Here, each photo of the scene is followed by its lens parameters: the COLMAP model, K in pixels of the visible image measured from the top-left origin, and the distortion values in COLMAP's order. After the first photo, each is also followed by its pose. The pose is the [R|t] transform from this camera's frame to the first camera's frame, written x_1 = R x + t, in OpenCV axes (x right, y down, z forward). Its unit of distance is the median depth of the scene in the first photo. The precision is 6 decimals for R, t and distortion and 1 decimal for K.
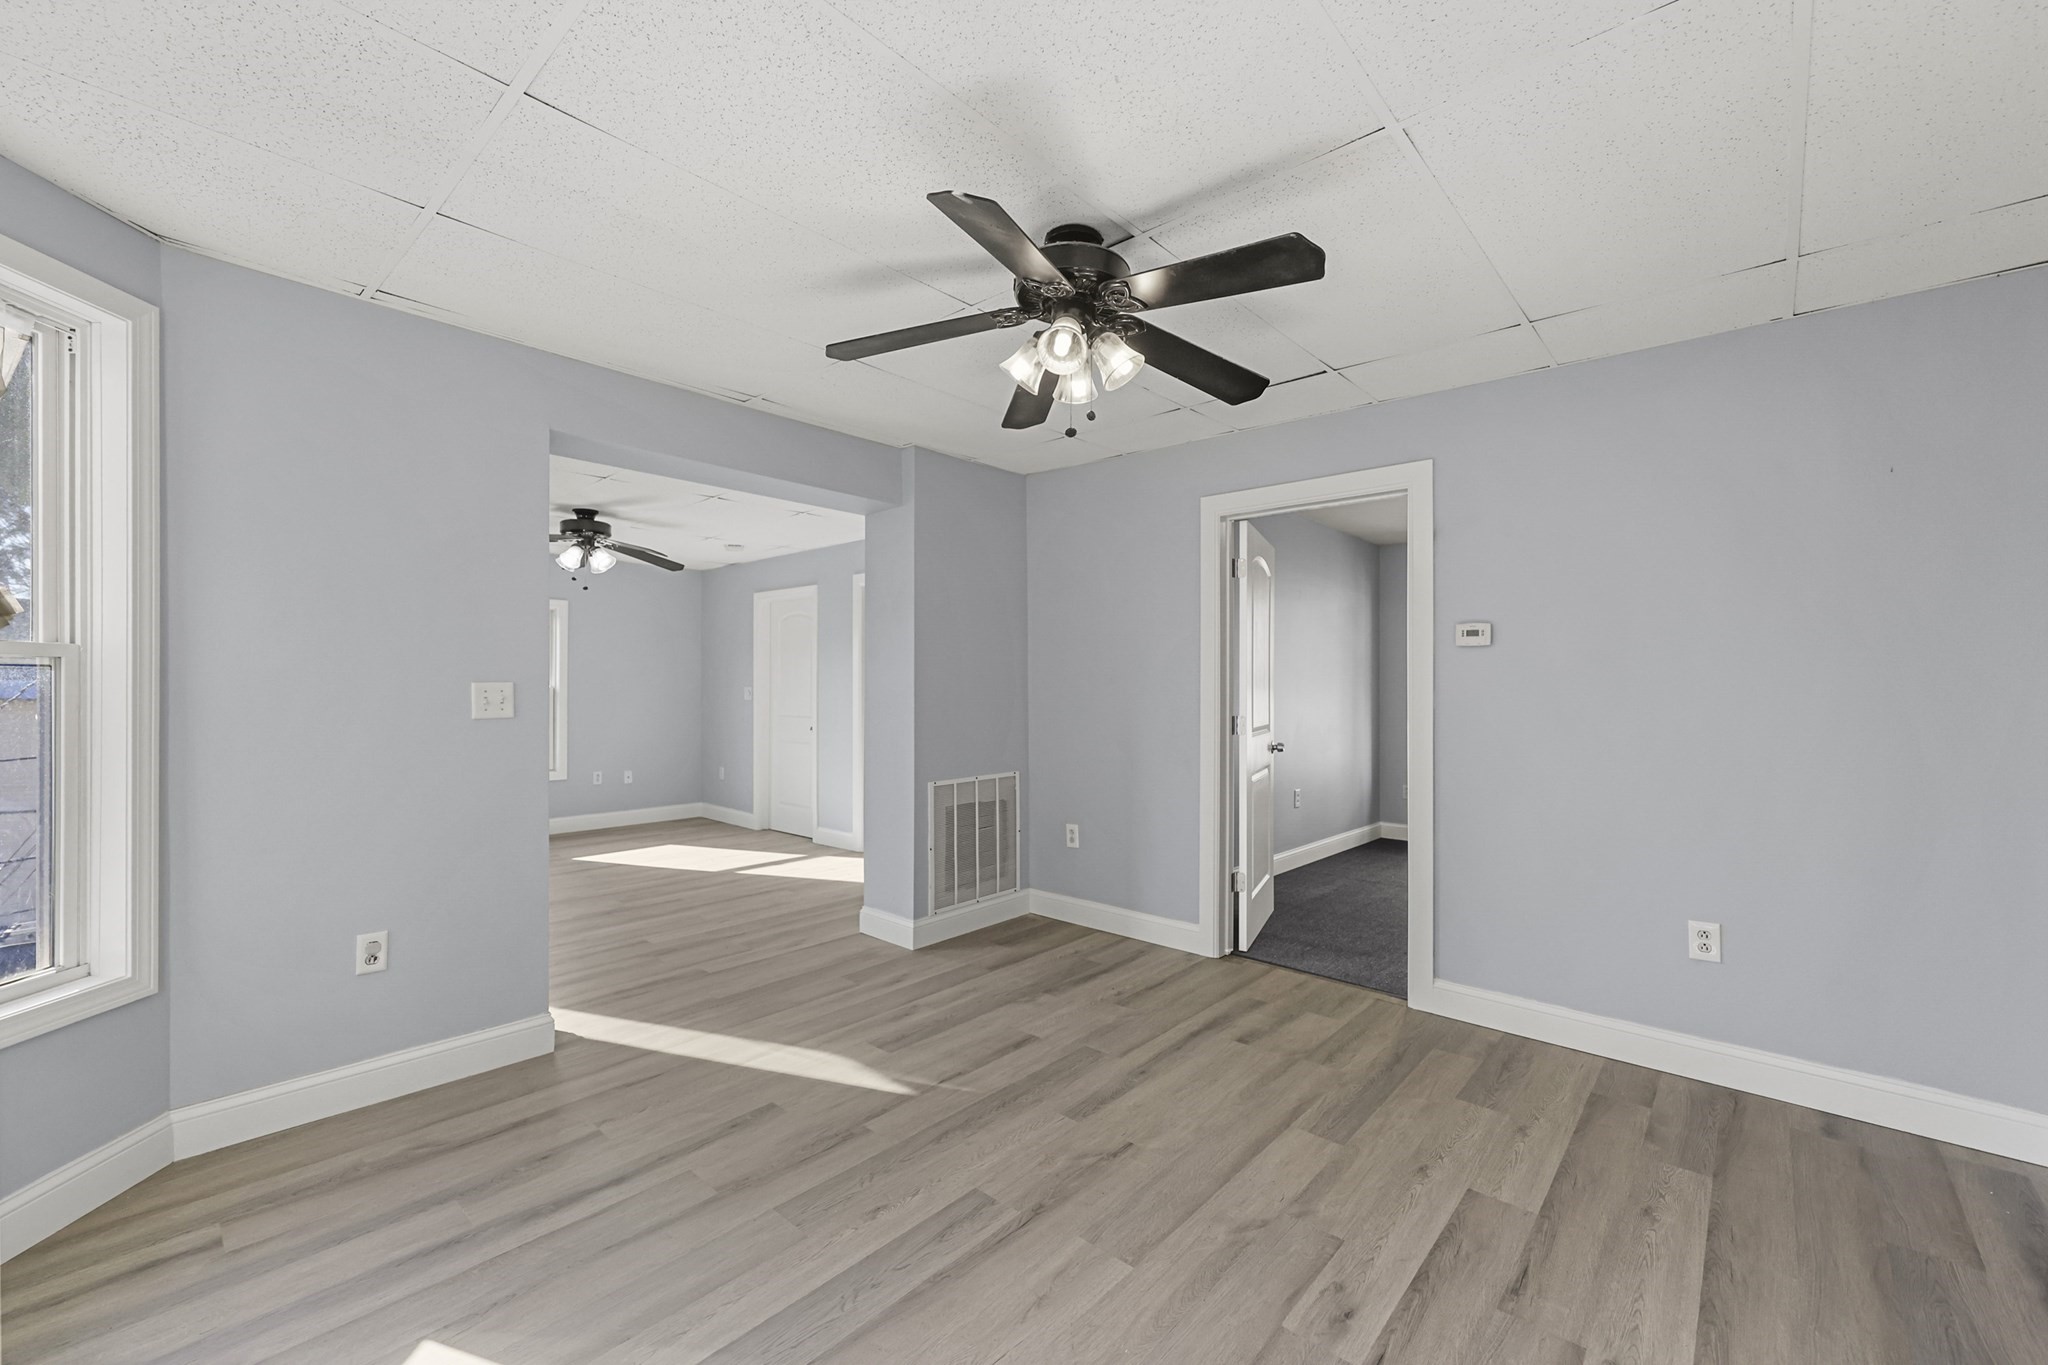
lens RADIAL K [[828.6, 0, 1026.0], [0, 828.6, 685.5], [0, 0, 1]] dist [0.001825, -0.000146]
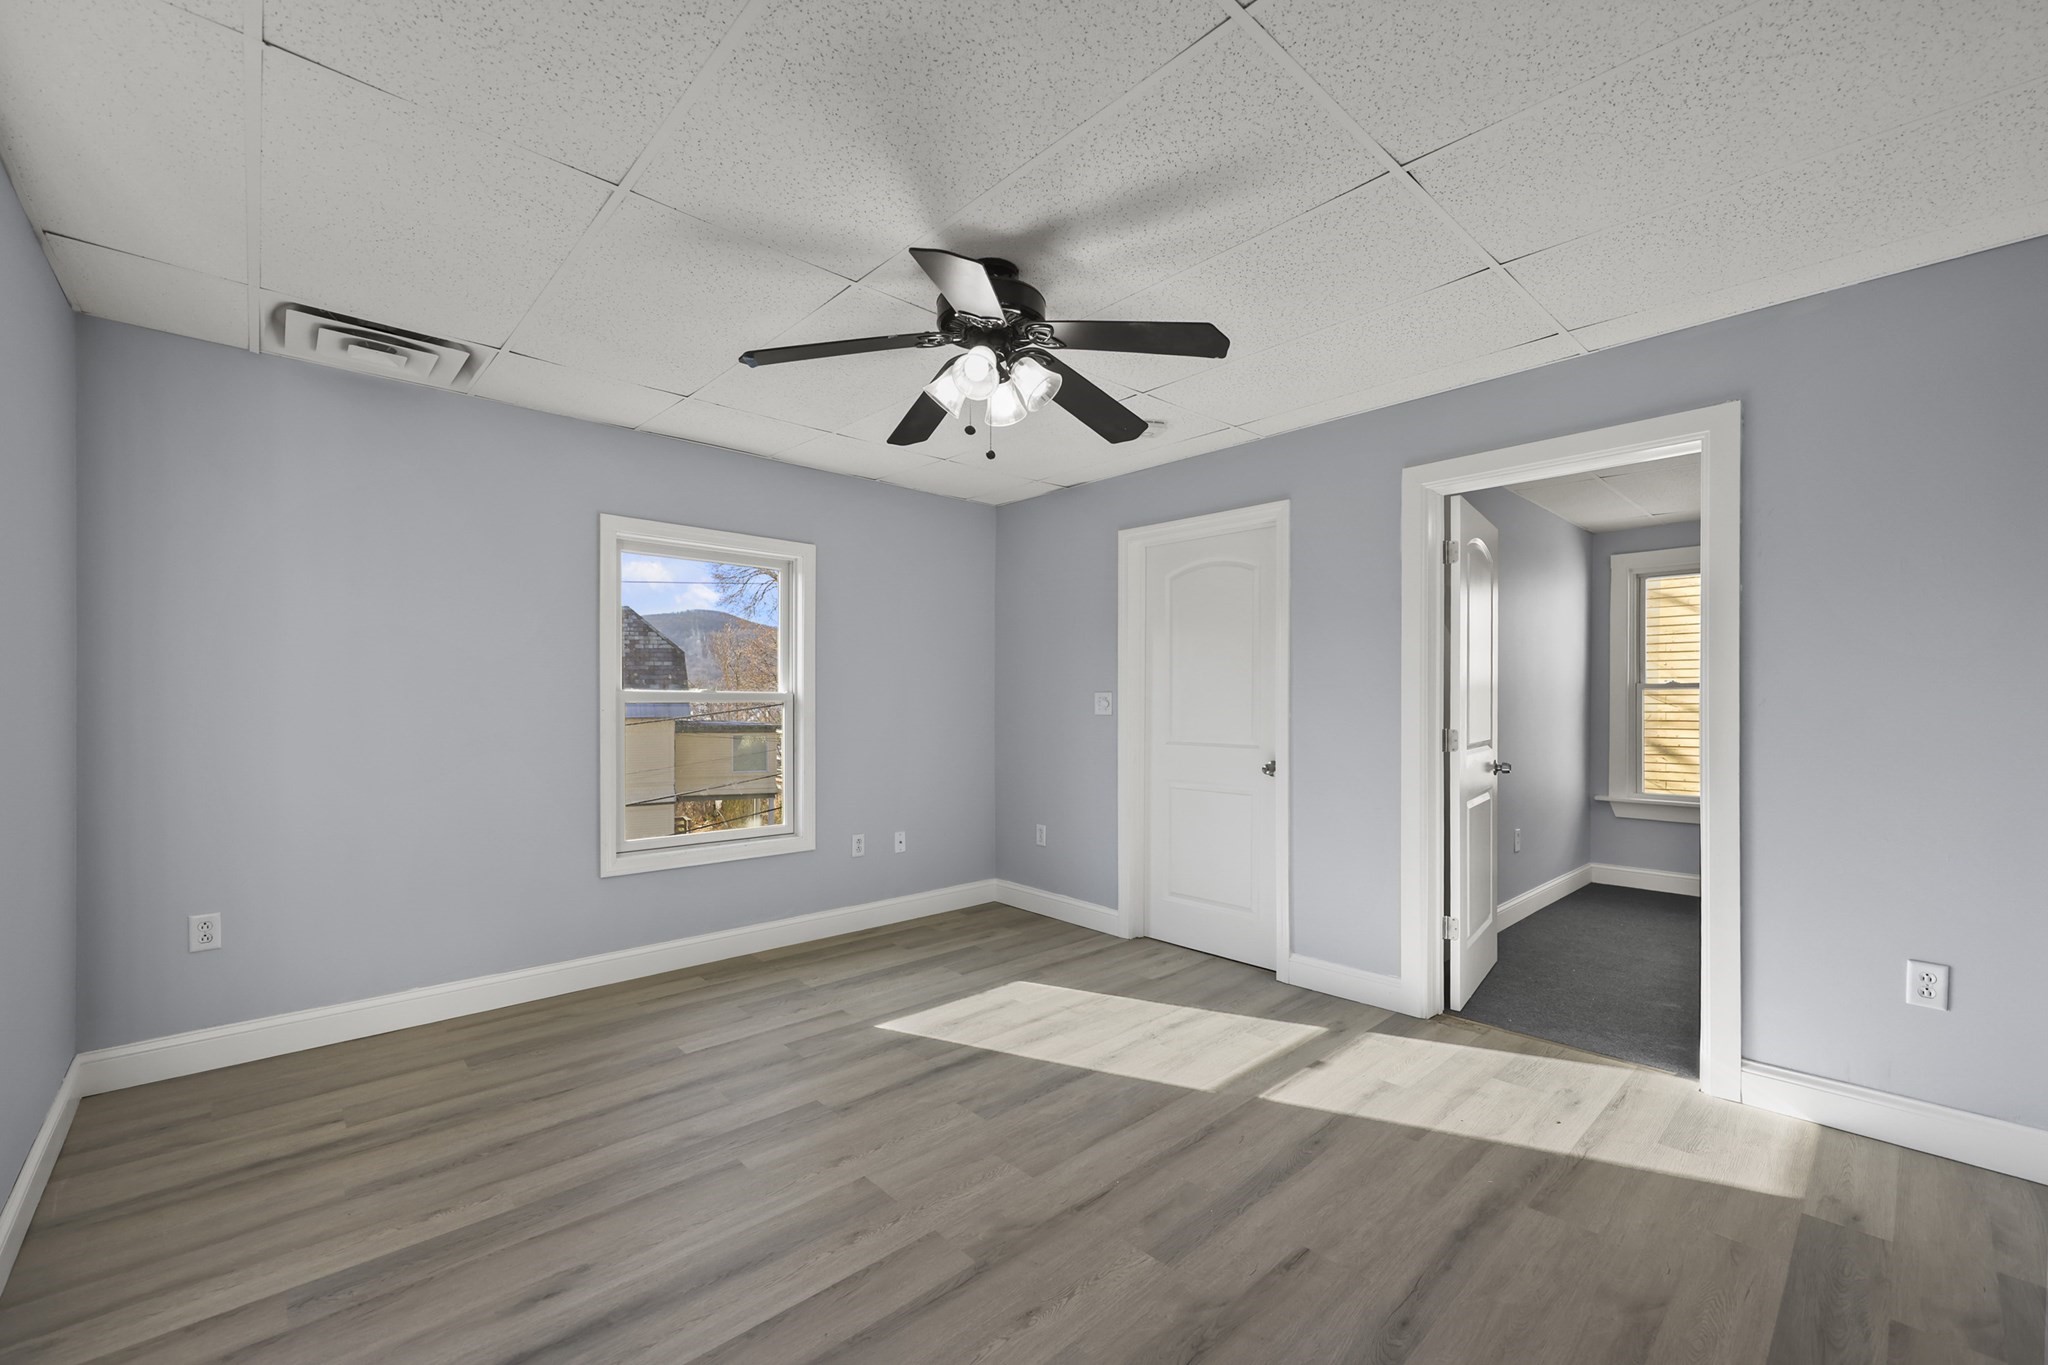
lens RADIAL K [[828.6, 0, 1013.5], [0, 828.6, 696.1], [0, 0, 1]] dist [0.001825, -0.000146]
pose [[0.995692, -0.001824, -0.092702, -0.342597], [0.002055, 0.999995, 0.002395, 0.002883], [0.092698, -0.002575, 0.995691, 0.407569]]
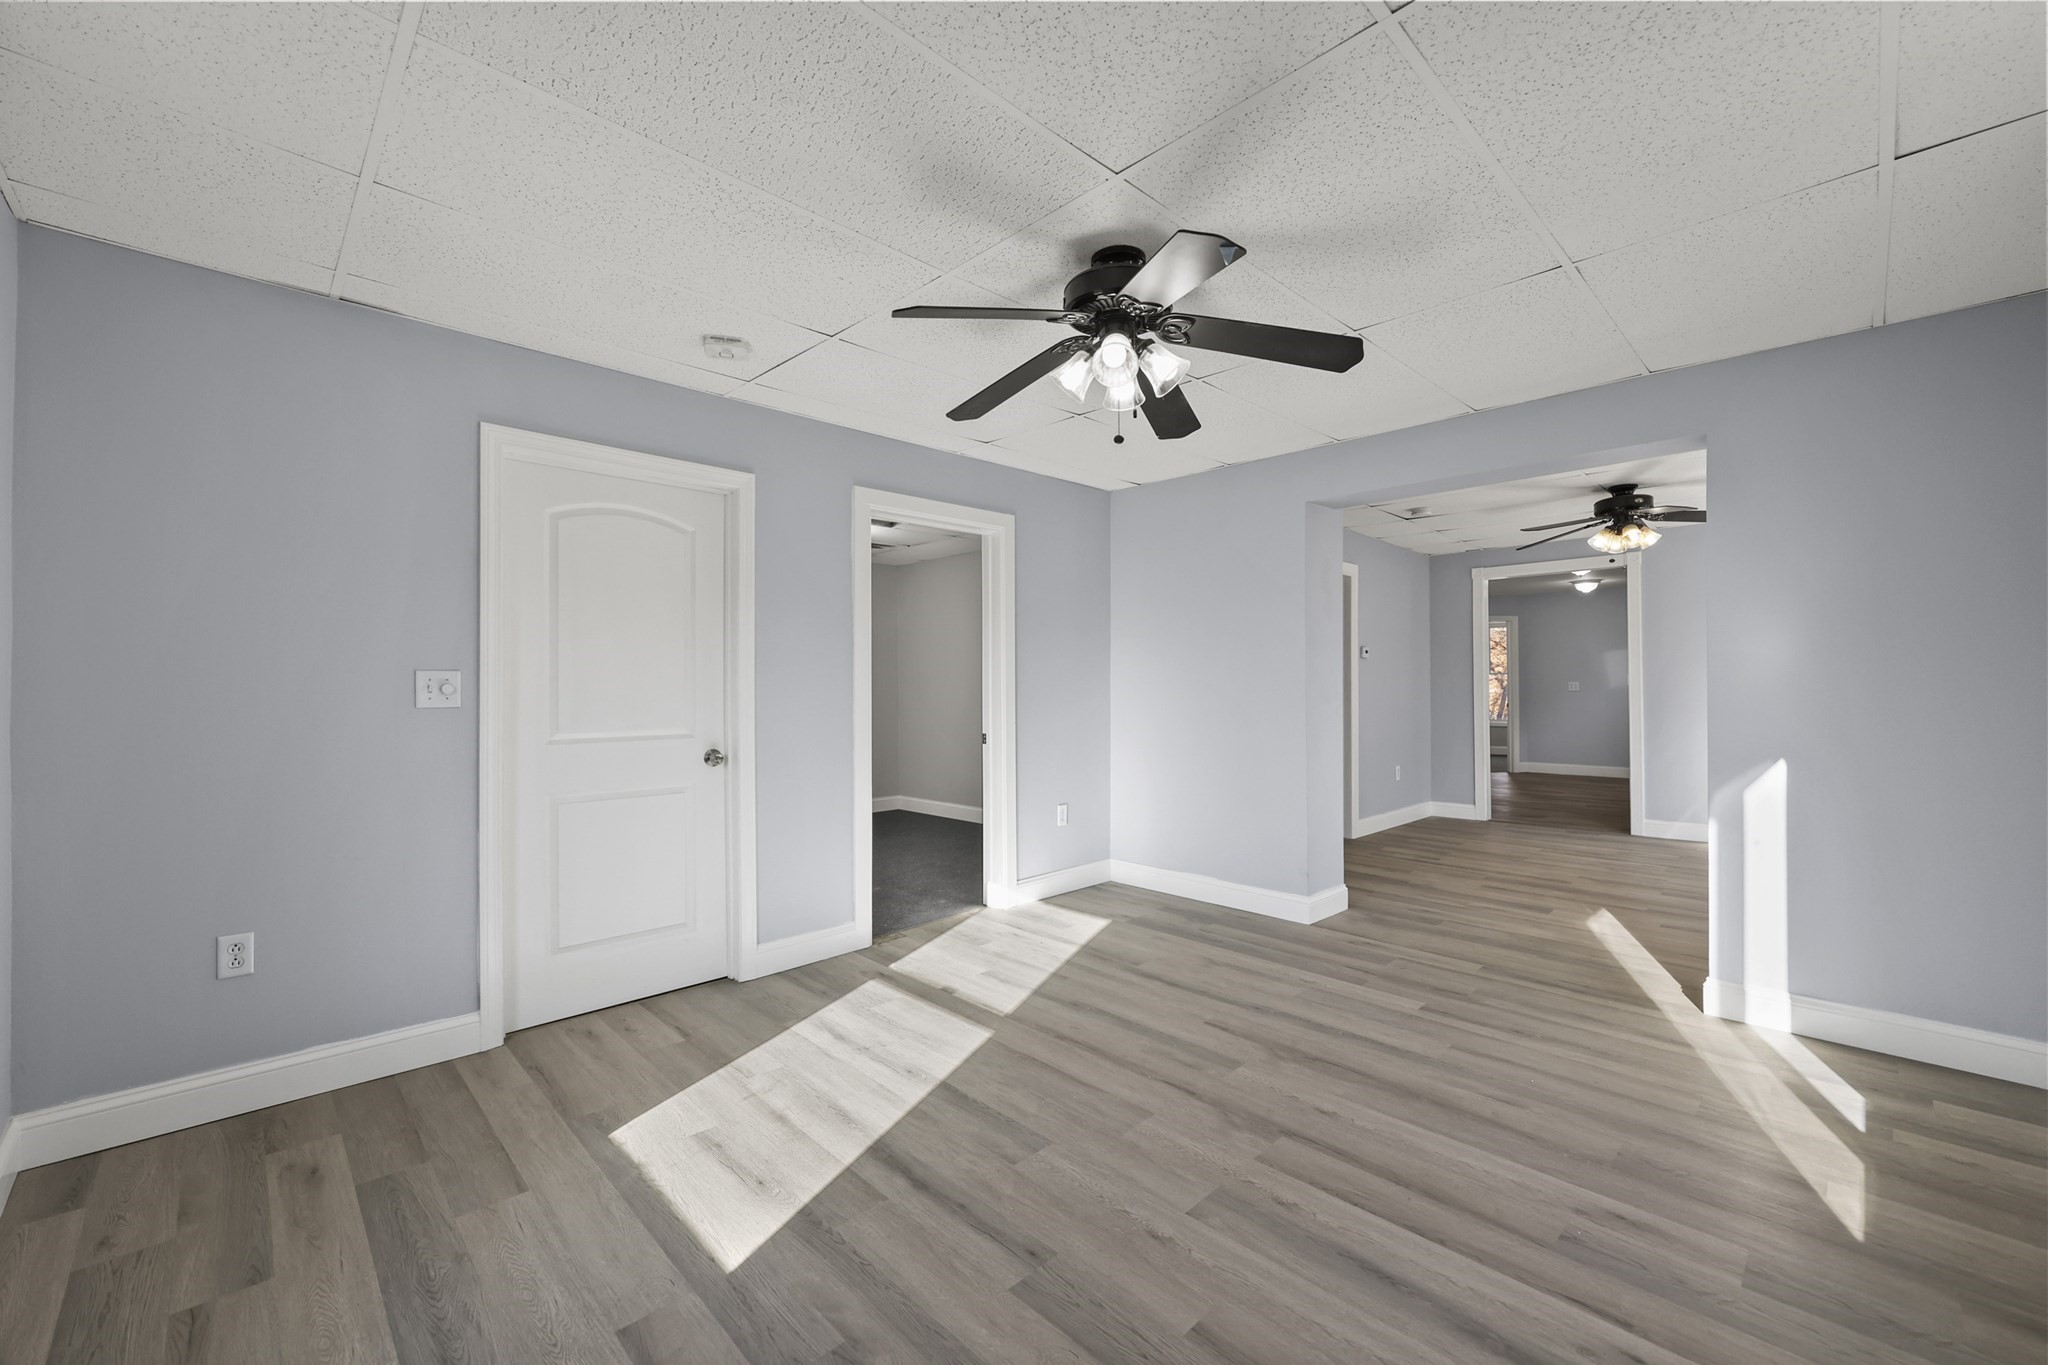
lens RADIAL K [[828.6, 0, 1035.1], [0, 828.6, 677.4], [0, 0, 1]] dist [0.001825, -0.000146]
pose [[0.057931, 0.001599, 0.998319, -0.678124], [-0.003723, 0.999992, -0.001385, 0.003677], [-0.998314, -0.003637, 0.057936, 0.717396]]
